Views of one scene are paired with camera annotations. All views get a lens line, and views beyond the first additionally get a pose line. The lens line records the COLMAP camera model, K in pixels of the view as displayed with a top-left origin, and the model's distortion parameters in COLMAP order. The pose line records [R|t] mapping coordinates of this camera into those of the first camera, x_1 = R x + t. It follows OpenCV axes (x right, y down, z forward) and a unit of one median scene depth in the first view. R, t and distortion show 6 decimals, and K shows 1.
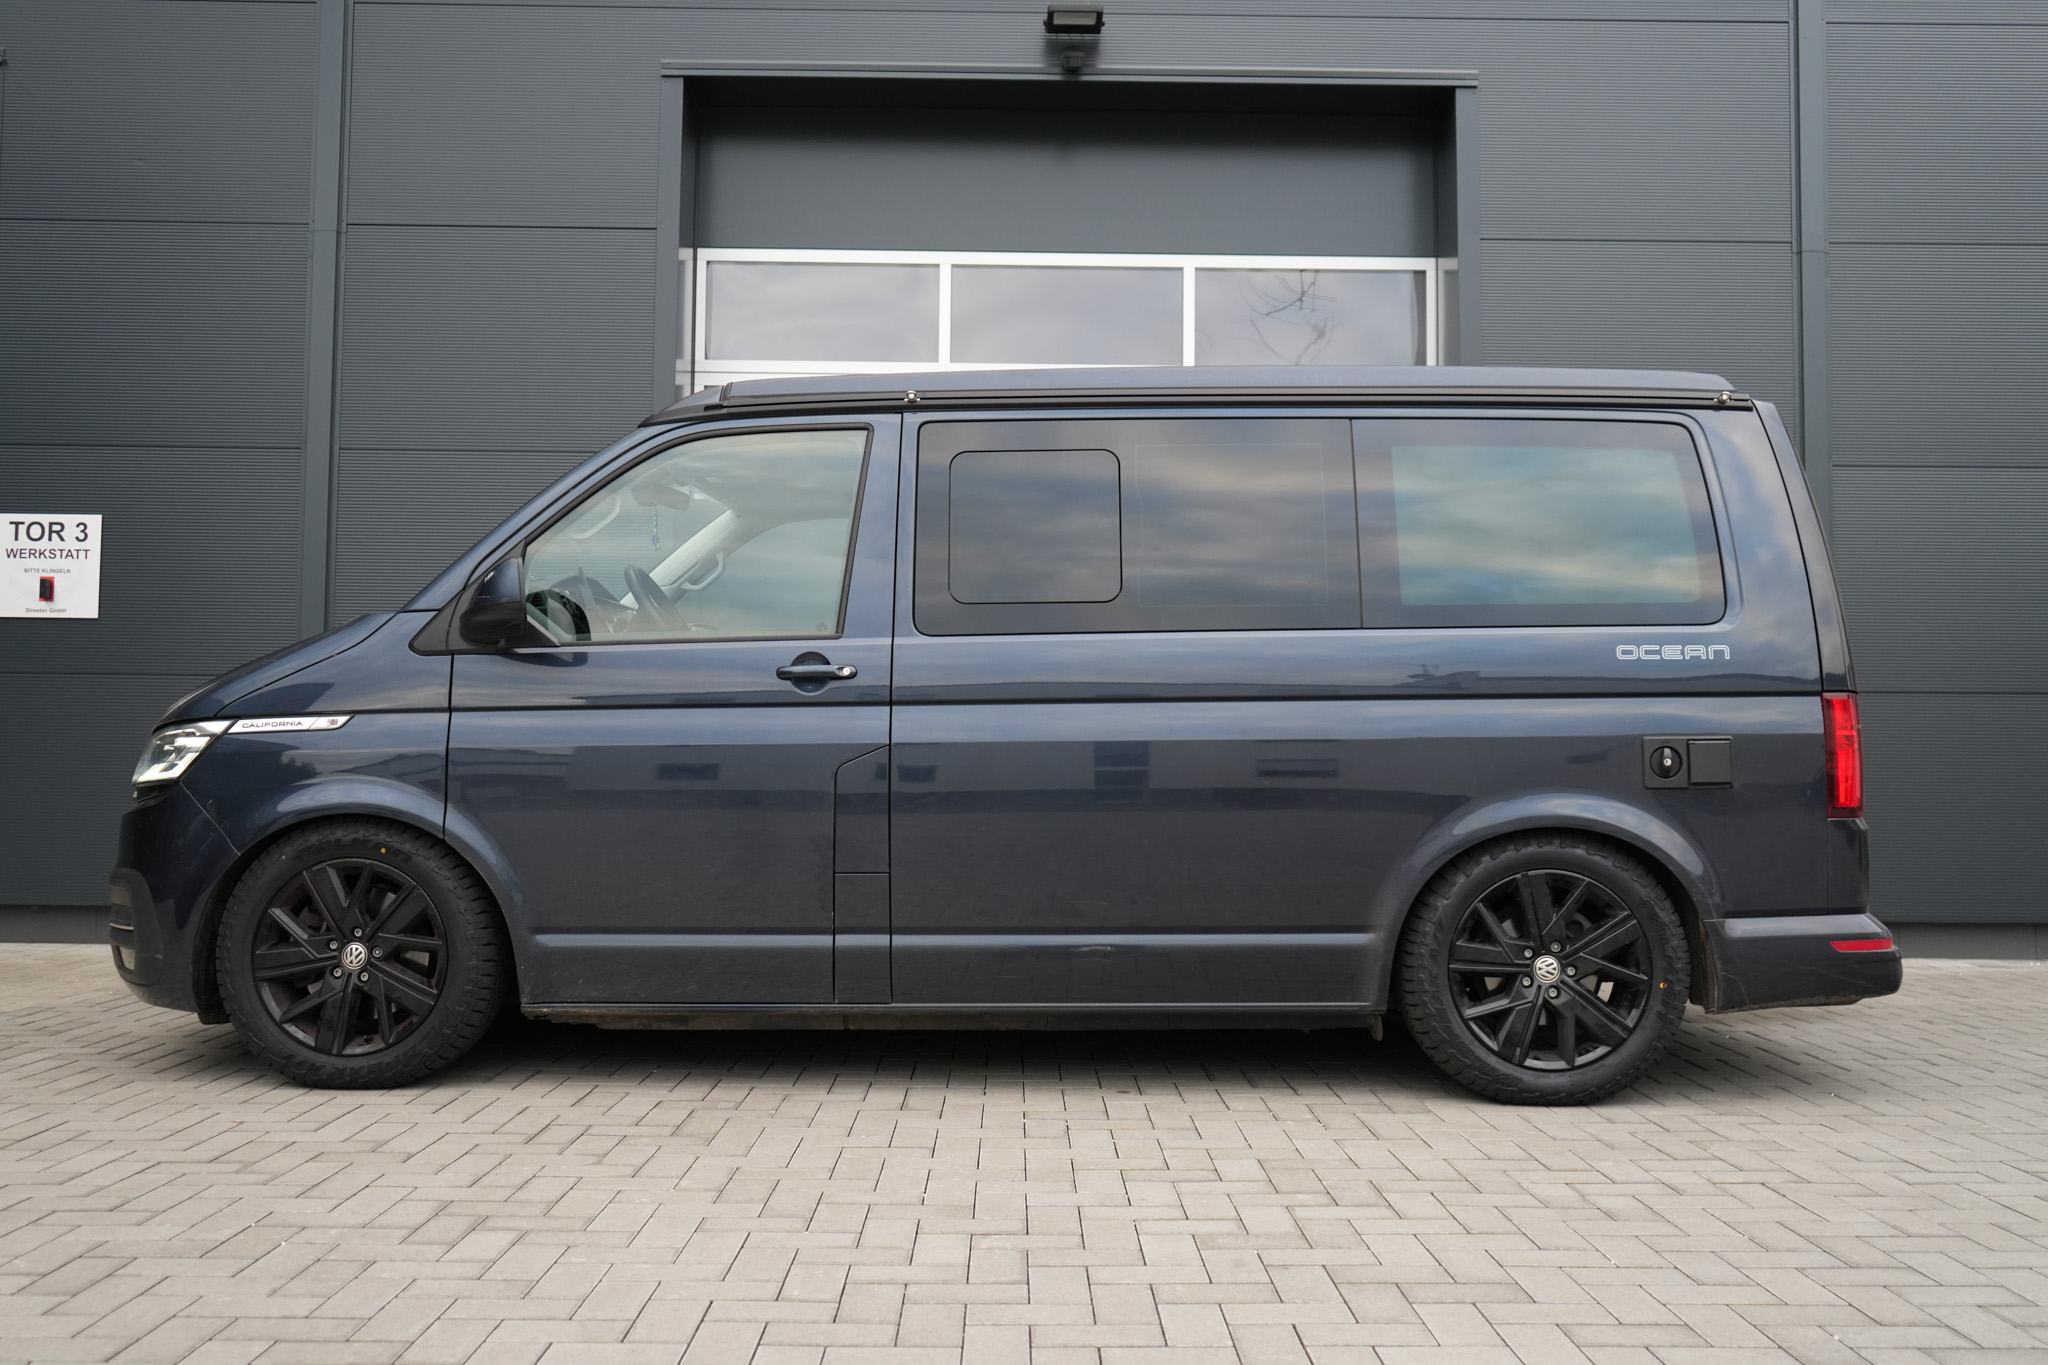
lens RADIAL K [[1743.6, 0, 1136.1], [0, 1743.6, 662.8], [0, 0, 1]] dist [-0.010525, -0.009197]
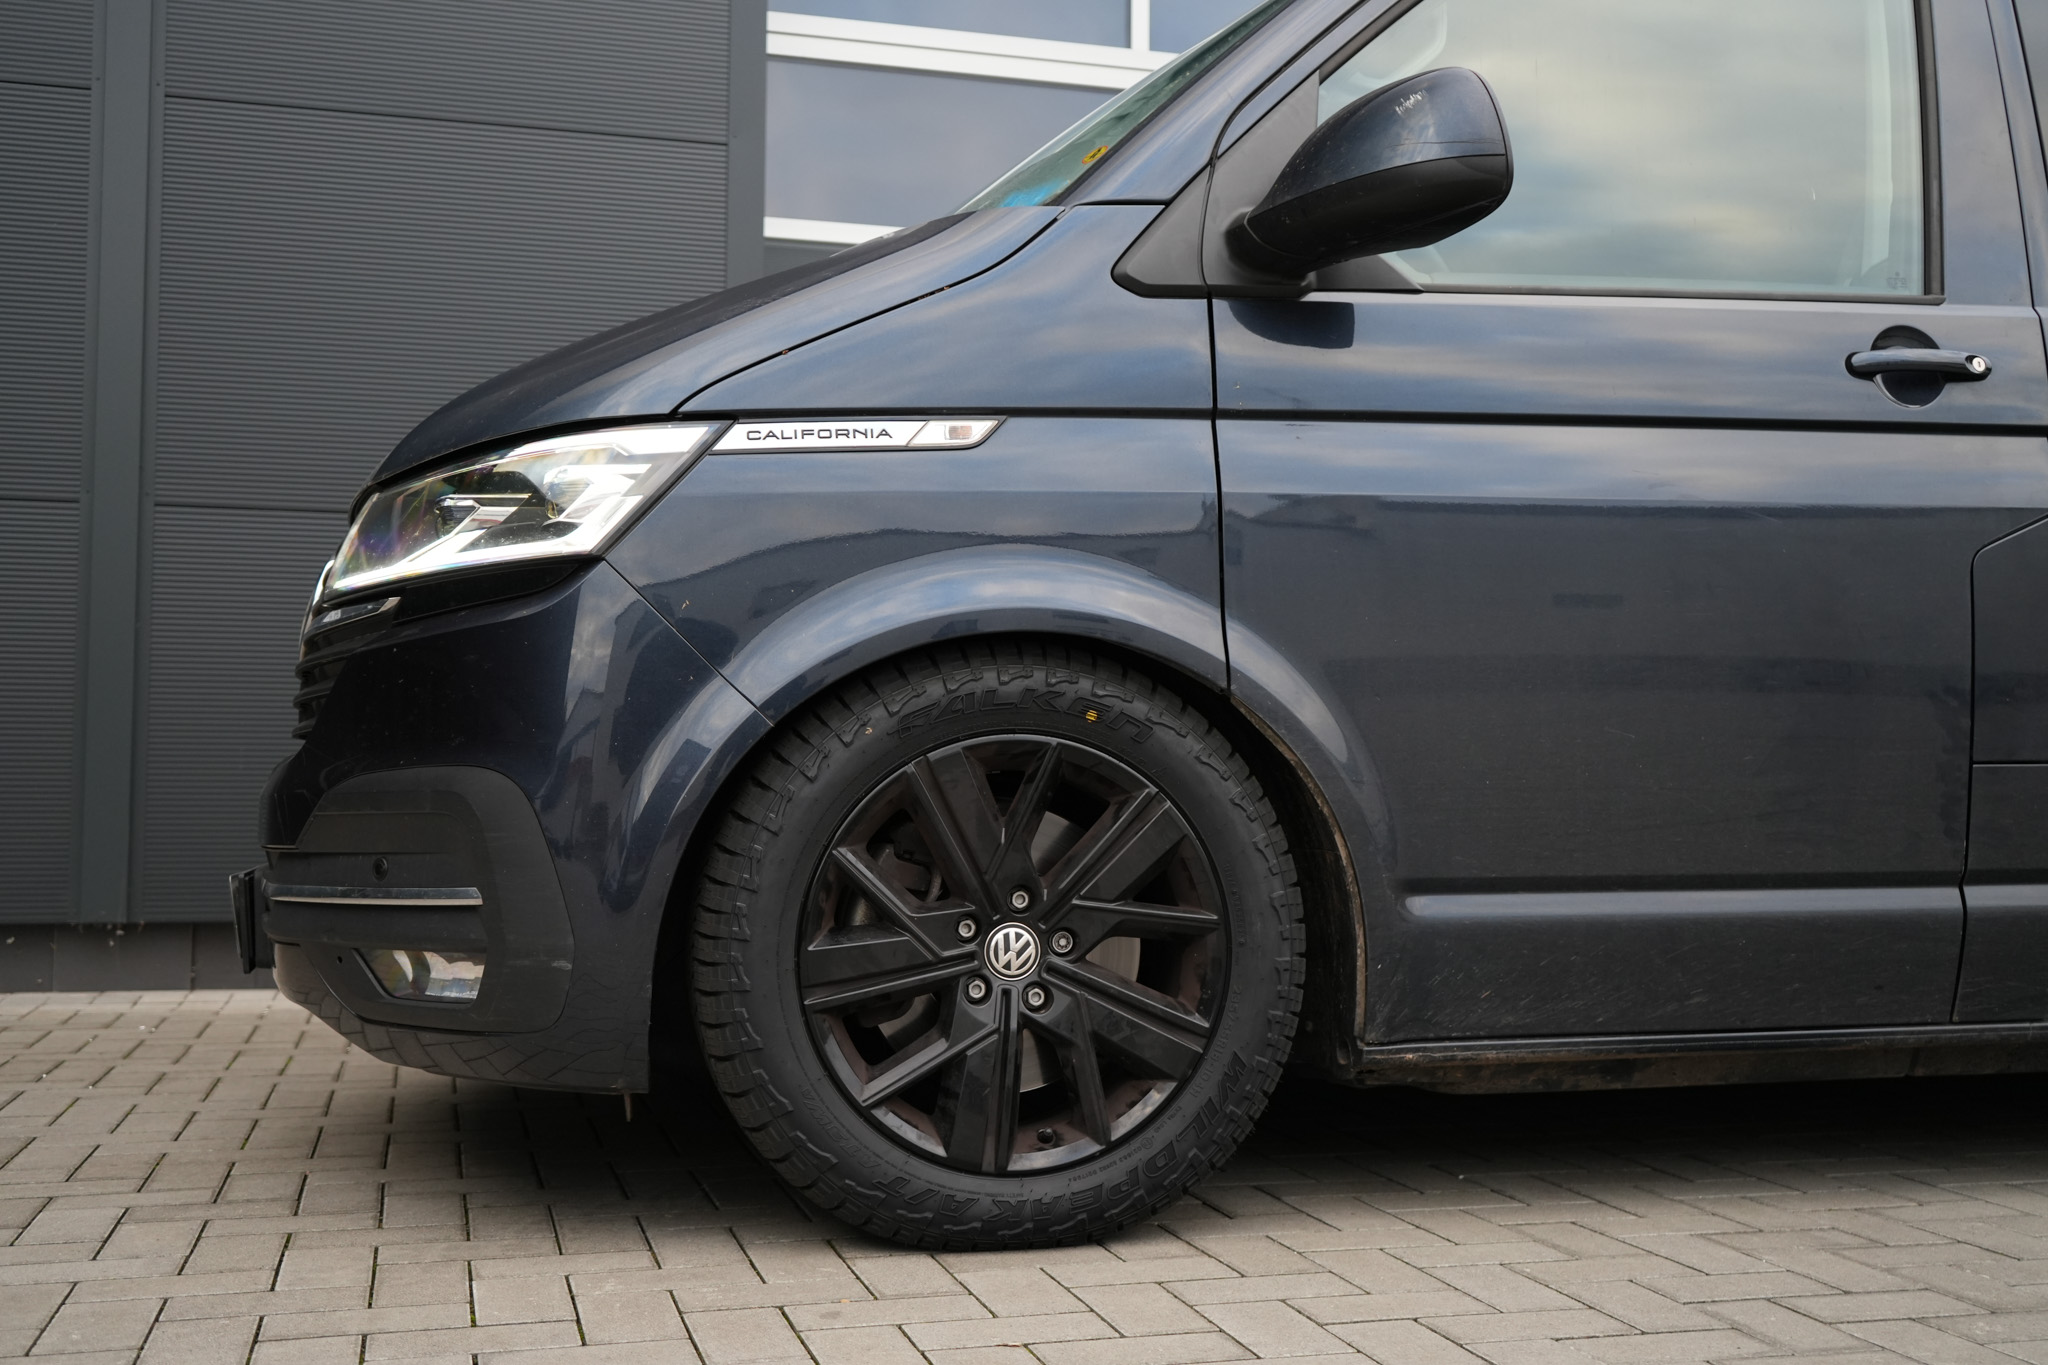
lens RADIAL K [[2103.5, 0, 1024.0], [0, 2103.5, 682.5], [0, 0, 1]] dist [0.011133, 0.008543]
pose [[0.971114, 0.008089, 0.238478, -0.578512], [-0.008205, 0.999966, -0.000508, 0.099386], [-0.238474, -0.001463, 0.971148, 0.471584]]
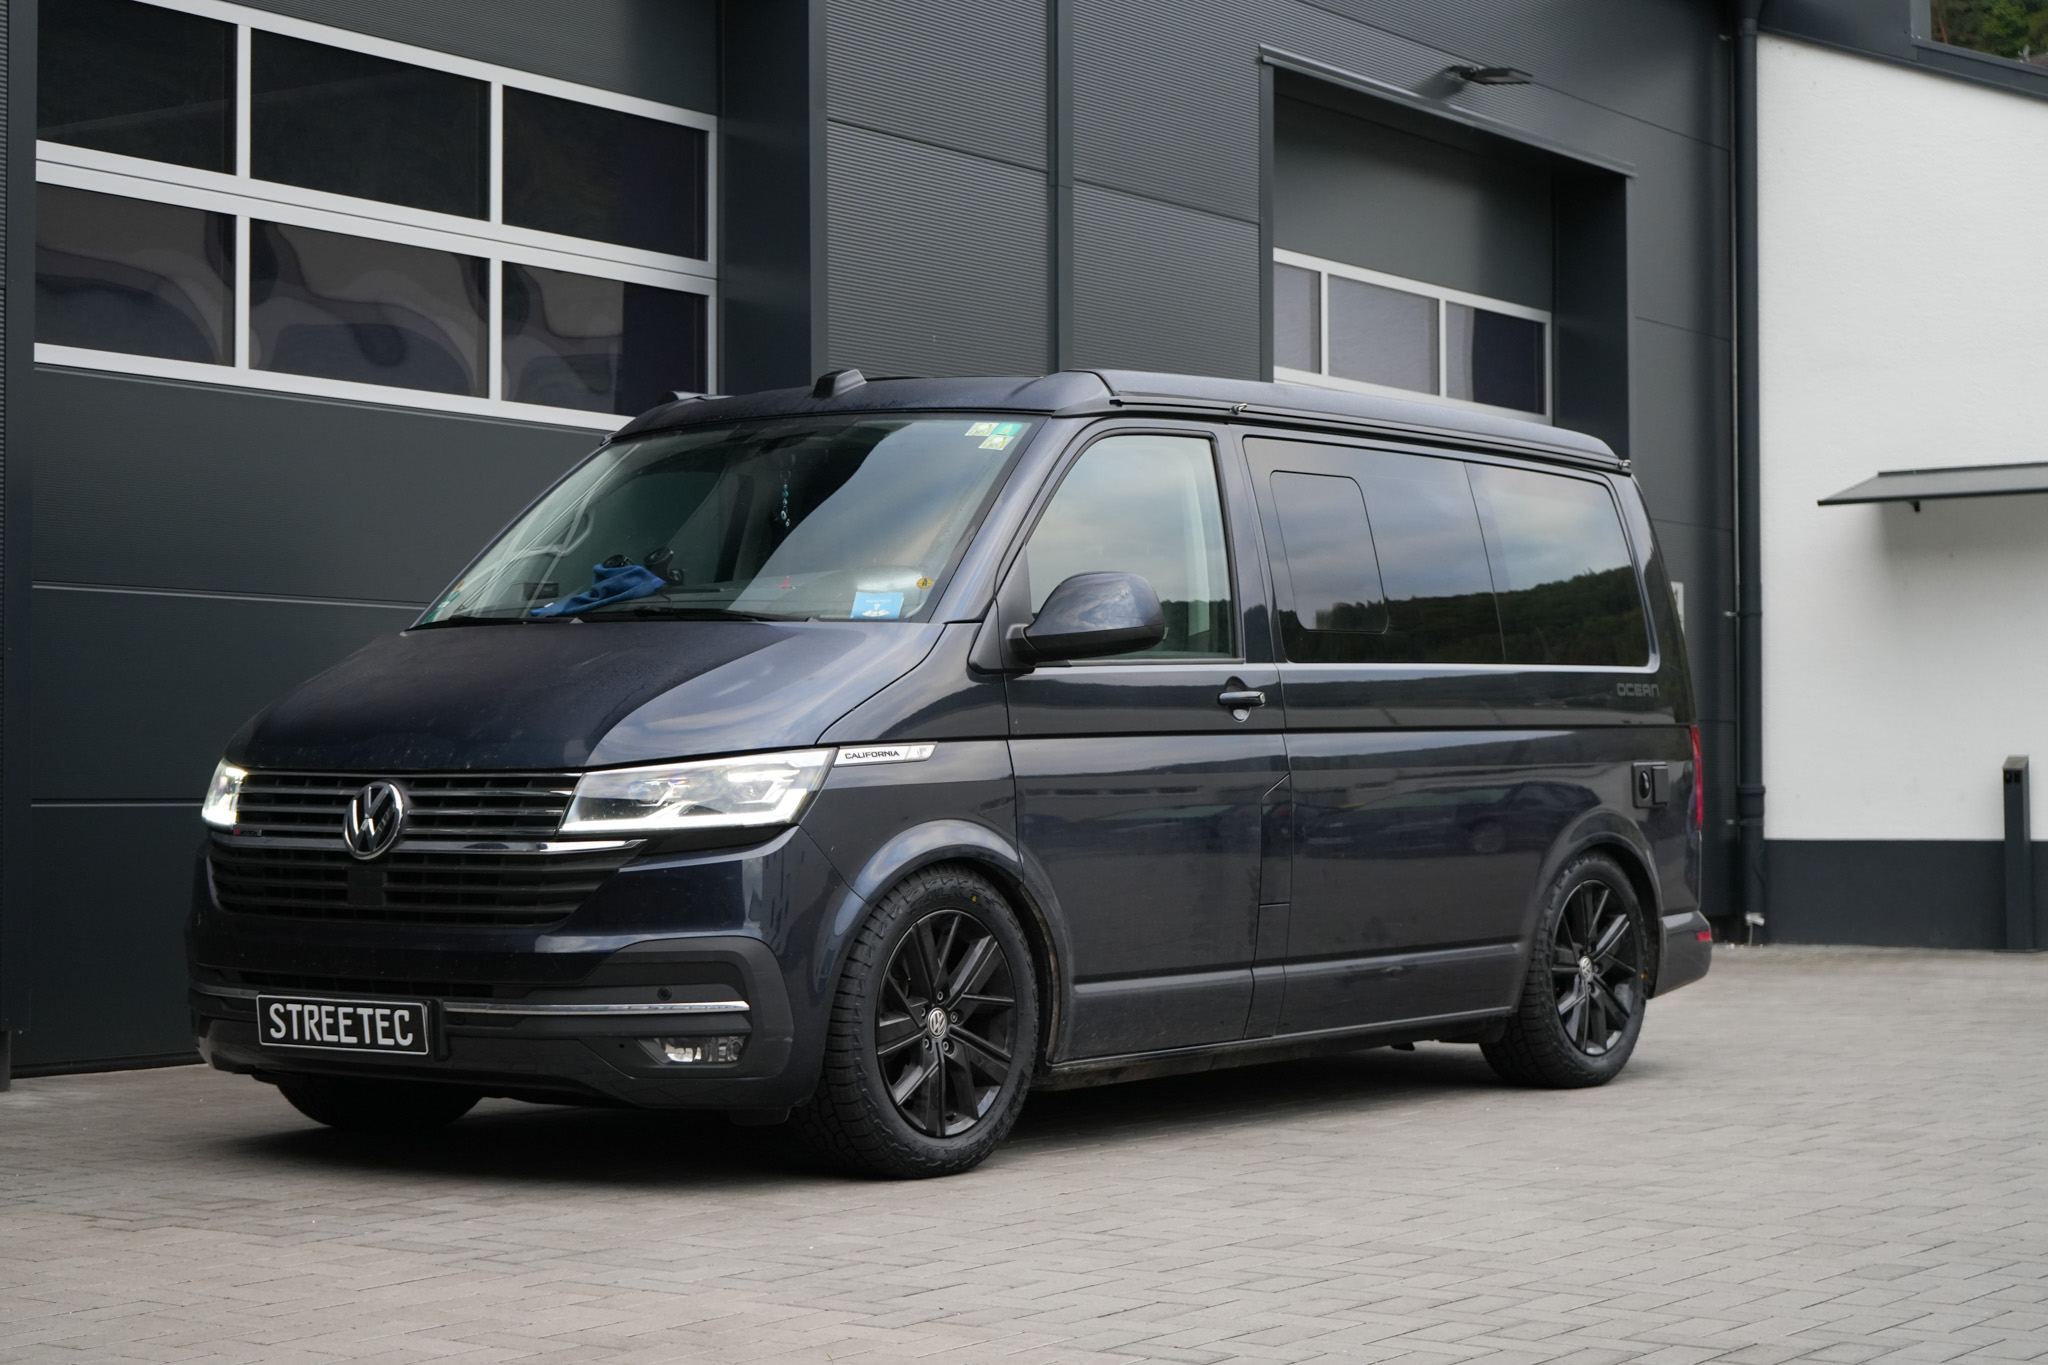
lens RADIAL K [[3672.1, 0, 1024.0], [0, 3672.1, 682.5], [0, 0, 1]] dist [-0.033553, 0.178519]
pose [[0.588316, 0.013268, 0.808522, -1.899074], [-0.041473, 0.999045, 0.013784, -0.026653], [-0.807567, -0.041641, 0.588304, -0.096484]]
